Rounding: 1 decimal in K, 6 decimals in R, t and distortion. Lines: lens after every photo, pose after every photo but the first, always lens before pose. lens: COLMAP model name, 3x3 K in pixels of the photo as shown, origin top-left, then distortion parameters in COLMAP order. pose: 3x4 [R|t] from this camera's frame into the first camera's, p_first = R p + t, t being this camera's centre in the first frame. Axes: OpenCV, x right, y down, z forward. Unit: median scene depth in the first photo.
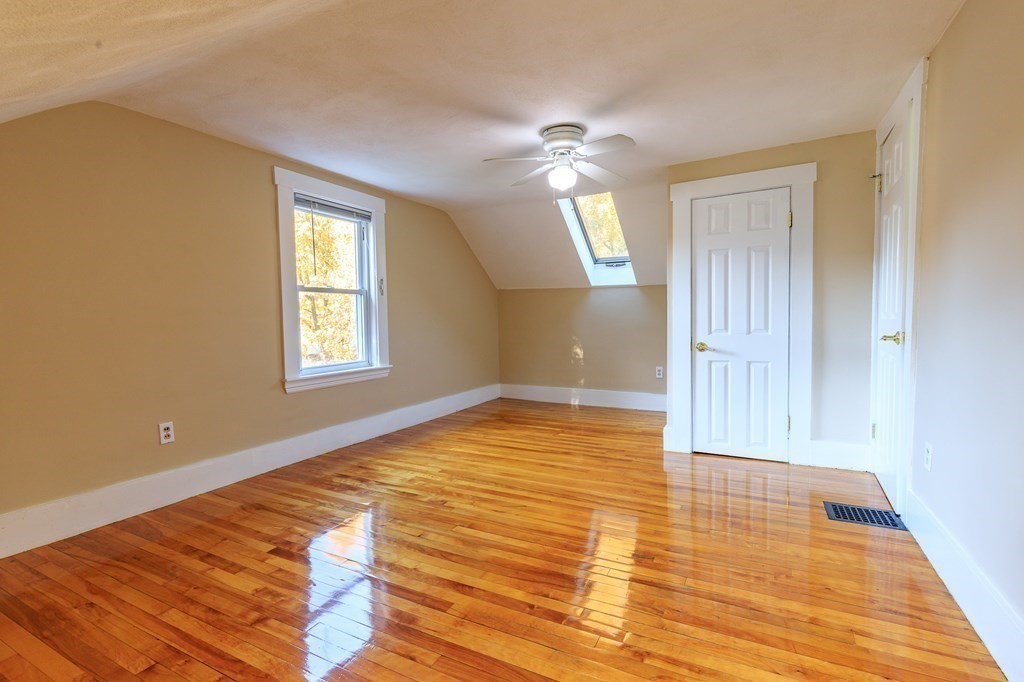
lens RADIAL K [[449.1, 0, 513.9], [0, 449.1, 343.5], [0, 0, 1]] dist [0.009006, -0.000084]
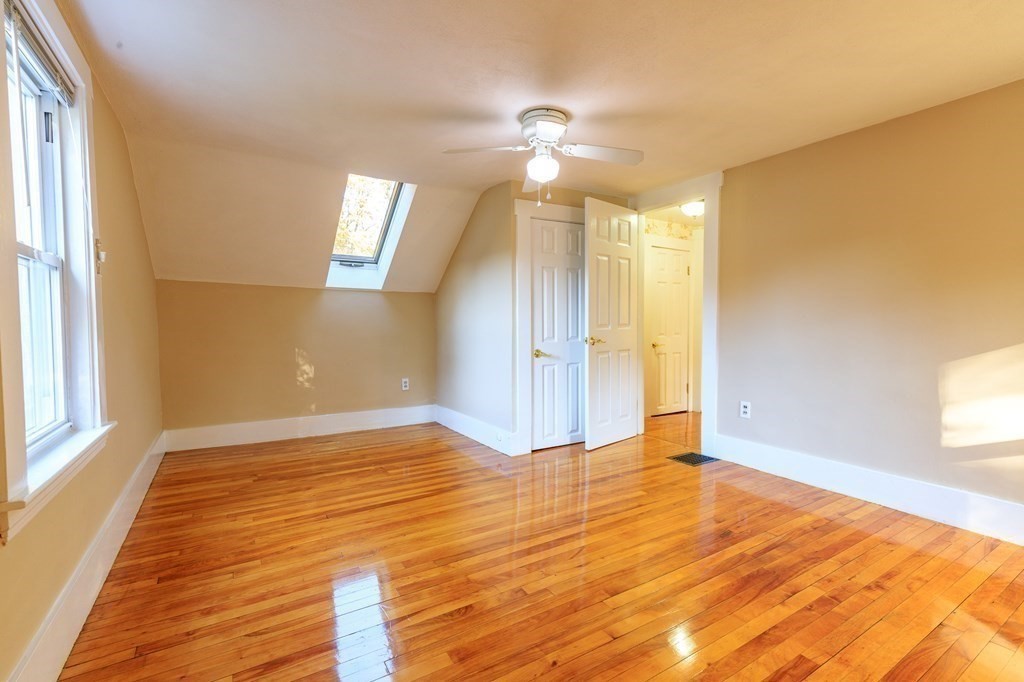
lens RADIAL K [[449.1, 0, 513.9], [0, 449.1, 343.5], [0, 0, 1]] dist [0.009006, -0.000084]
pose [[0.539037, -0.024939, 0.841913, -0.540308], [0.043199, 0.999065, 0.001936, -0.021145], [-0.841173, 0.035327, 0.539610, 0.458473]]
